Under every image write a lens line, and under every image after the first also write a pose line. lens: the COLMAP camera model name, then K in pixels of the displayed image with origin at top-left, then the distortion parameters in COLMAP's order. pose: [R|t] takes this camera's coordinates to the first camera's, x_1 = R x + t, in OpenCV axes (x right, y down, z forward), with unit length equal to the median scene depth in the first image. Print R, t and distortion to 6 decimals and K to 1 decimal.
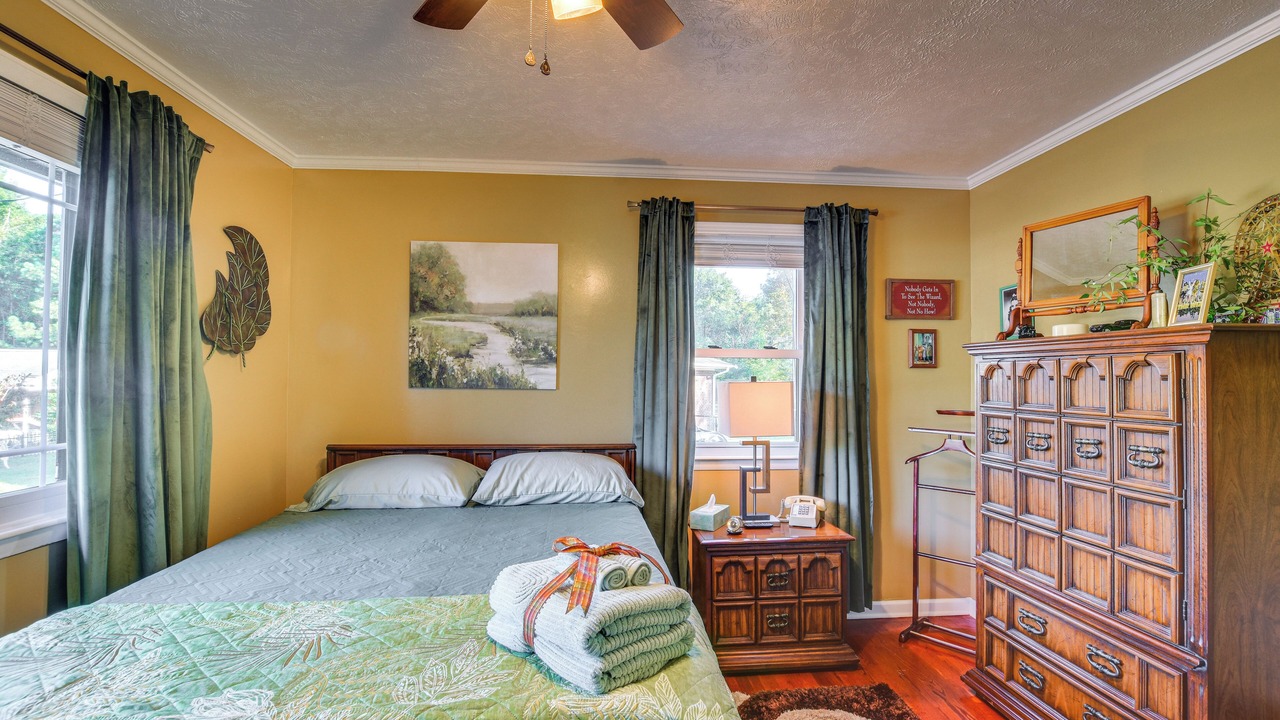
lens RADIAL K [[534.2, 0, 641.6], [0, 534.2, 368.8], [0, 0, 1]] dist [-0.000190, 0.000008]
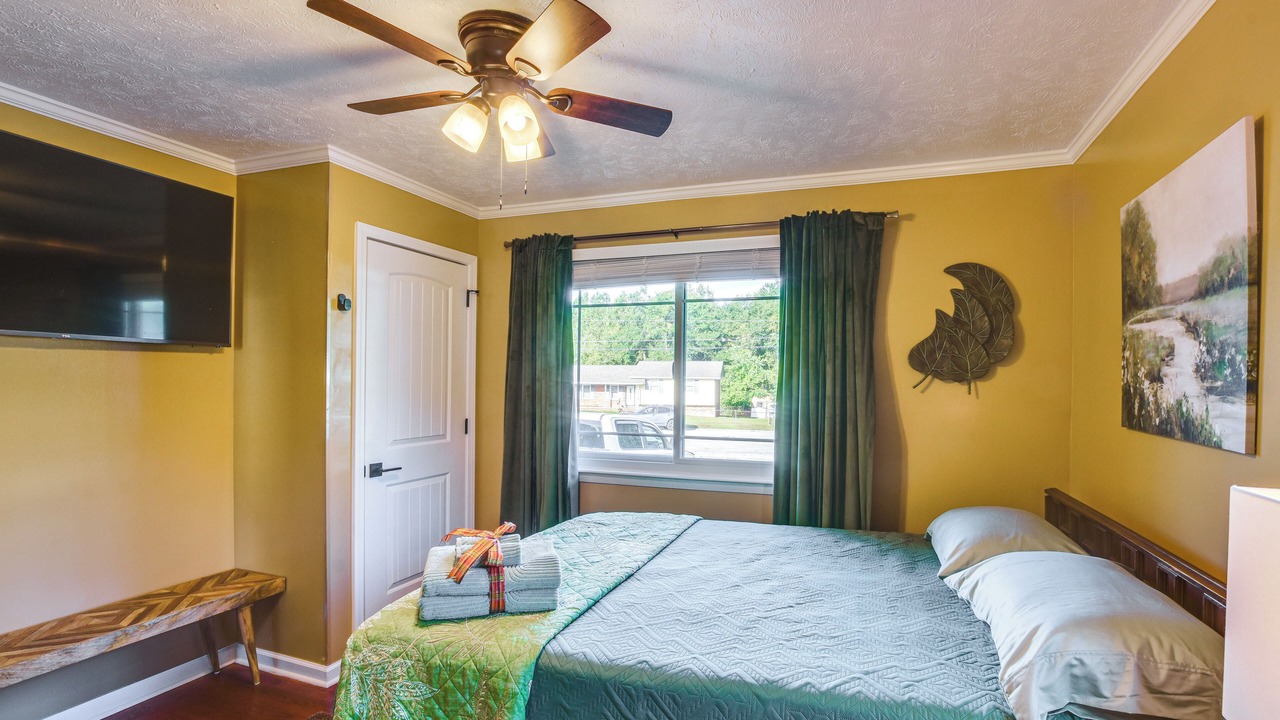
lens RADIAL K [[579.2, 0, 647.9], [0, 579.2, 366.0], [0, 0, 1]] dist [-0.000577, -0.000029]
pose [[-0.450629, -0.027700, -0.892281, 0.520230], [-0.002235, 0.999550, -0.029901, -0.019400], [0.892709, -0.011480, -0.450488, 0.850554]]
